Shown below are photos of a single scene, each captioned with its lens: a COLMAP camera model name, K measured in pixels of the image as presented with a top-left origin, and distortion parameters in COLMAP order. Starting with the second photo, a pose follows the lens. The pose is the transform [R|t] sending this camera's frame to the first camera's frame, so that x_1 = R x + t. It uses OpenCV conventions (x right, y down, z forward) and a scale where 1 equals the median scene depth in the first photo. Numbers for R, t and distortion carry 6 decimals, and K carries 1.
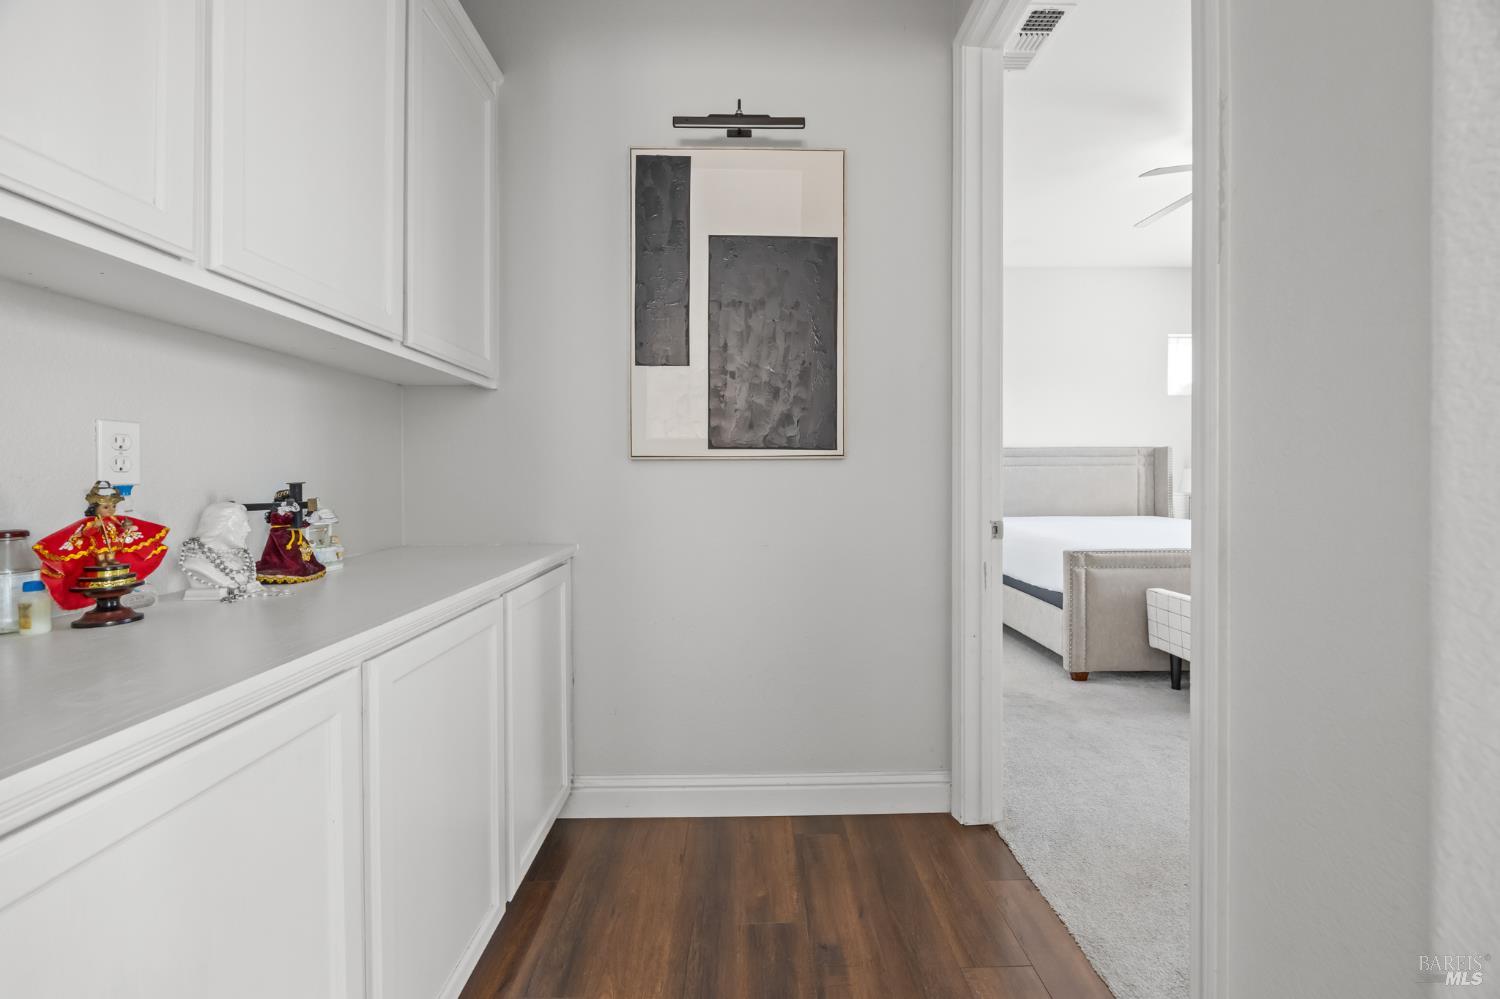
lens RADIAL K [[583.1, 0, 752.1], [0, 583.1, 475.6], [0, 0, 1]] dist [-0.001608, 0.000001]
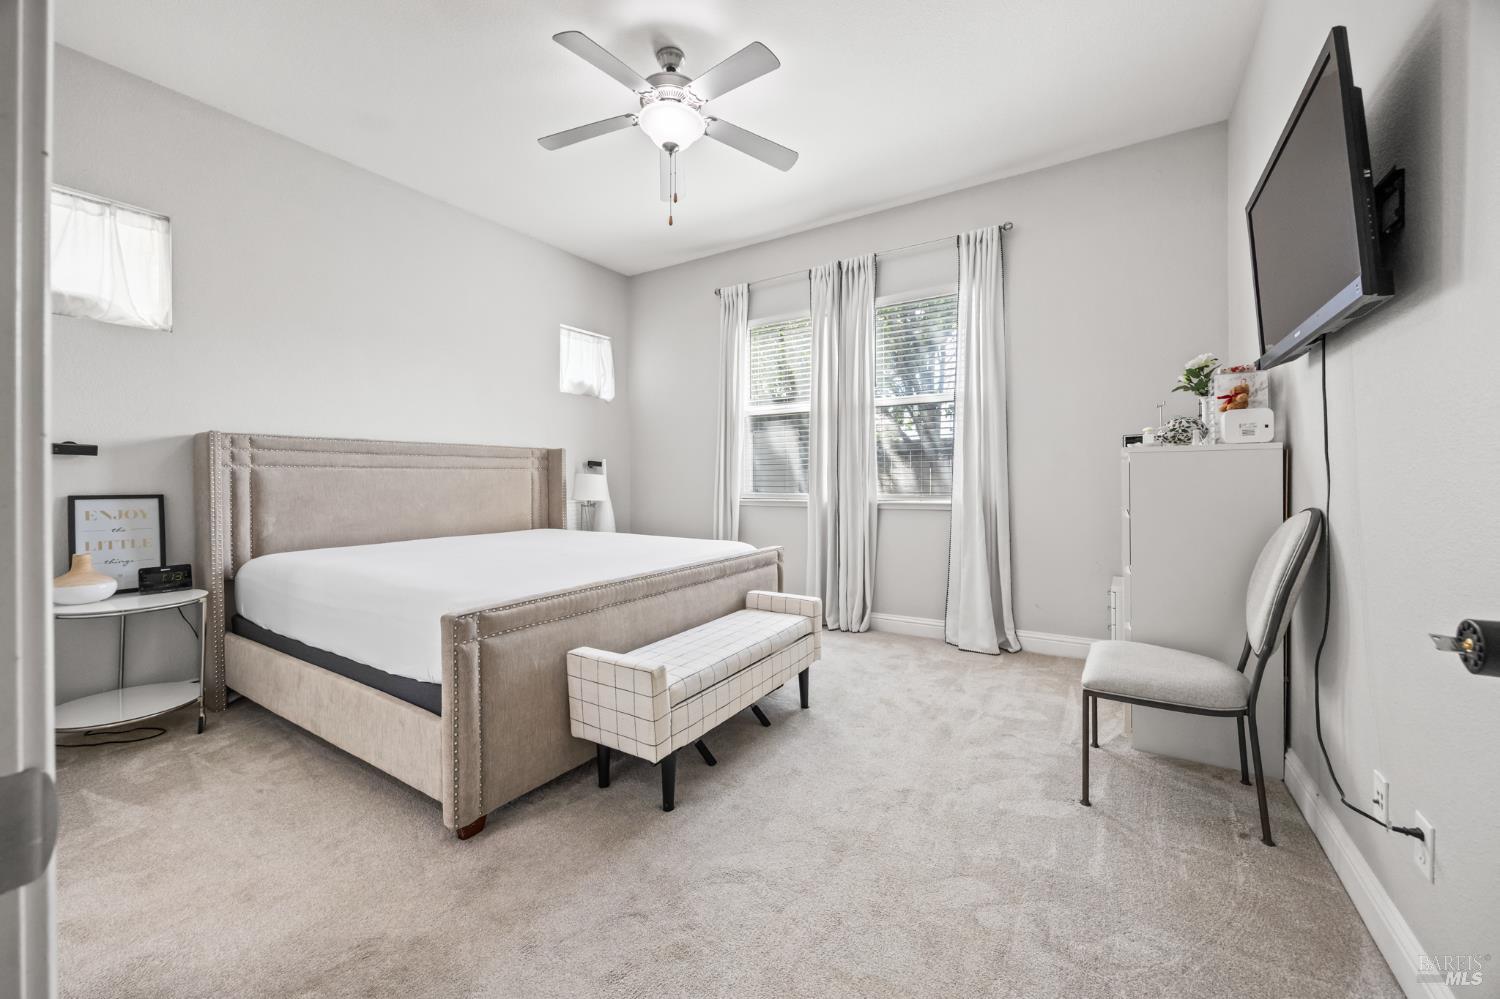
lens RADIAL K [[572.7, 0, 749.6], [0, 572.7, 483.8], [0, 0, 1]] dist [-0.002328, 0.000110]
pose [[0.557387, -0.008015, 0.830214, 0.245882], [0.004434, 0.999968, 0.006676, -0.001529], [-0.830241, -0.000040, 0.557405, 0.451867]]
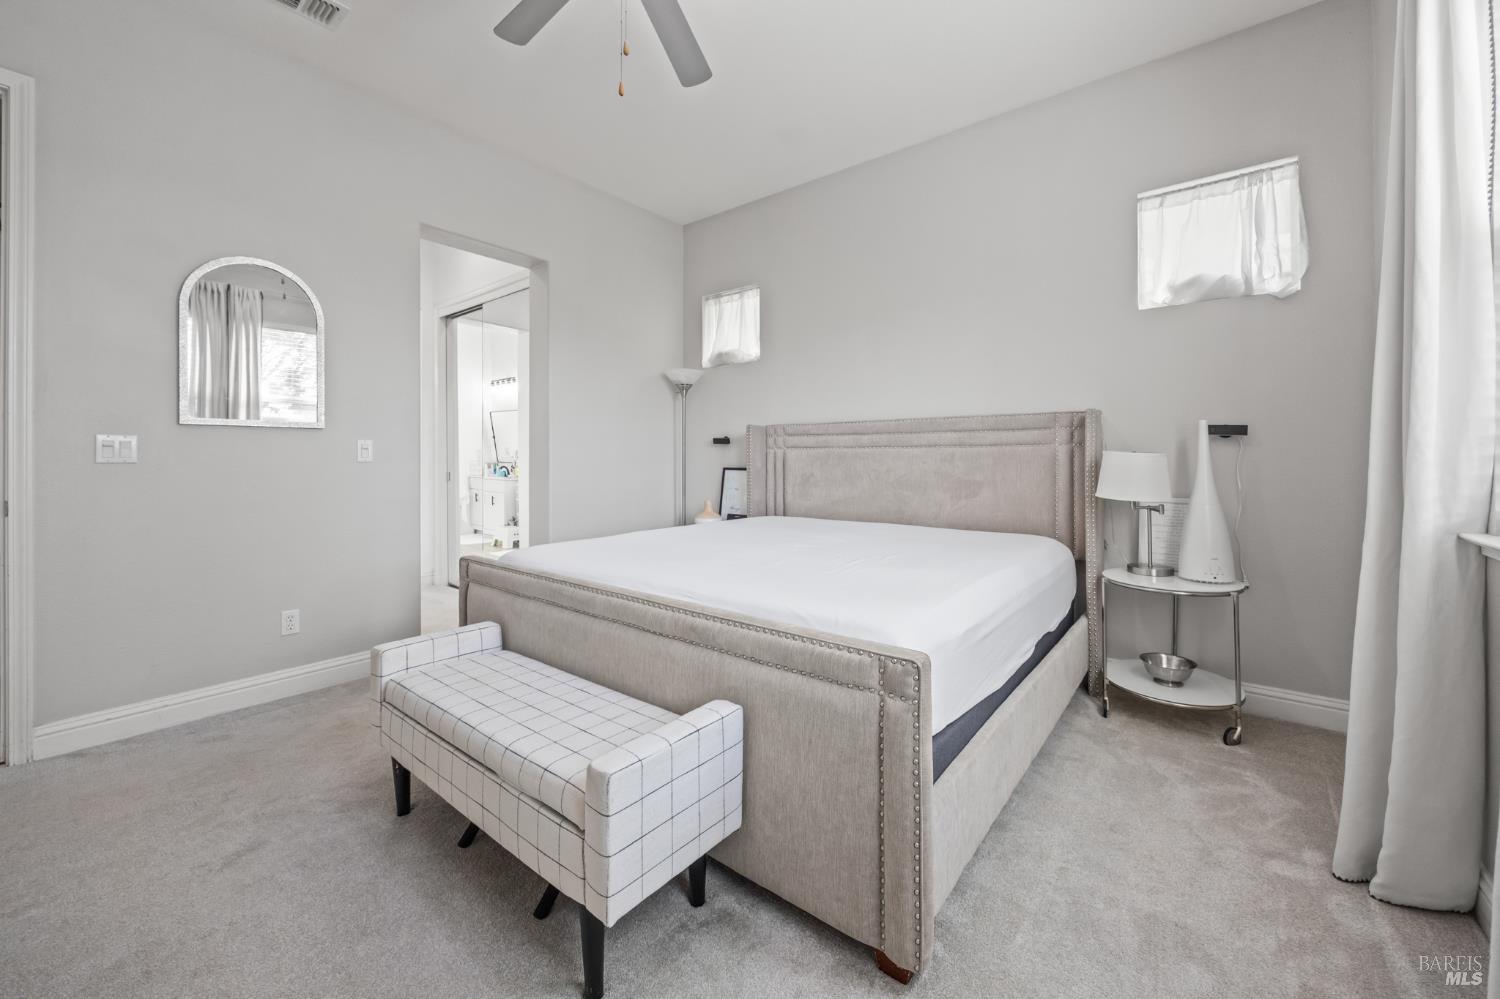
lens RADIAL K [[581.6, 0, 755.0], [0, 581.6, 450.8], [0, 0, 1]] dist [-0.001446, 0.000011]
pose [[0.763820, -0.007788, -0.645383, 1.303650], [-0.000516, 0.999920, -0.012677, -0.007464], [0.645429, 0.010016, 0.763754, 0.636461]]
